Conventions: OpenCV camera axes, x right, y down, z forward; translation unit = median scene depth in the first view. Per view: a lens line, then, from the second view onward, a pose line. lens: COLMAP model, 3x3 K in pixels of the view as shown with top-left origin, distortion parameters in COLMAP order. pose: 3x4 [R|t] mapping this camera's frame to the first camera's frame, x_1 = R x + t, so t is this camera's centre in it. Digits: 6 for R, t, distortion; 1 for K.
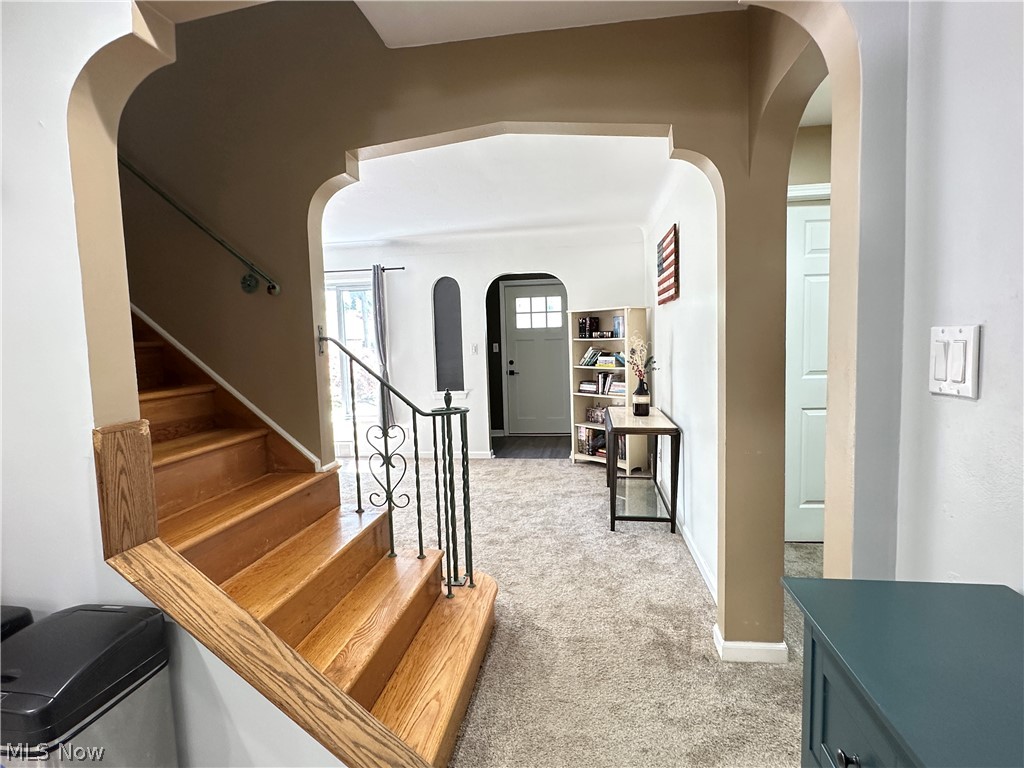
lens RADIAL K [[557.4, 0, 510.5], [0, 557.4, 387.6], [0, 0, 1]] dist [-0.005125, 0.001023]
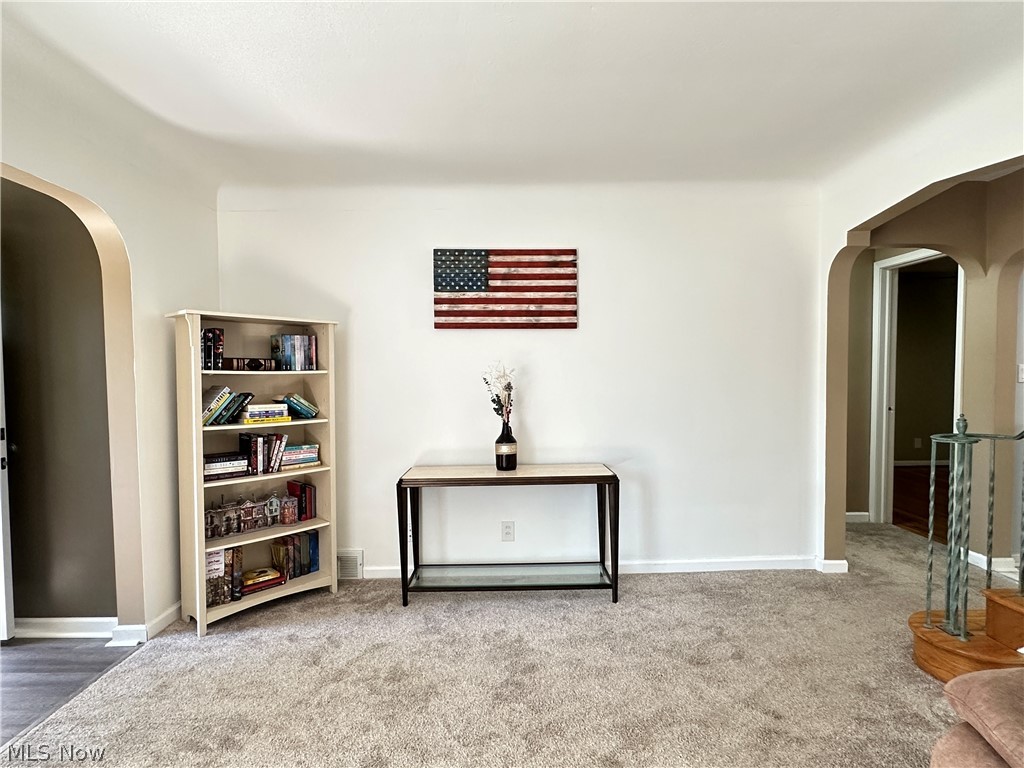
lens RADIAL K [[557.4, 0, 510.6], [0, 557.4, 383.7], [0, 0, 1]] dist [-0.005125, 0.001023]
pose [[-0.159334, -0.001094, 0.987224, -0.410093], [0.090549, 0.995768, 0.015718, -0.062128], [-0.983063, 0.091896, -0.158561, 0.841279]]
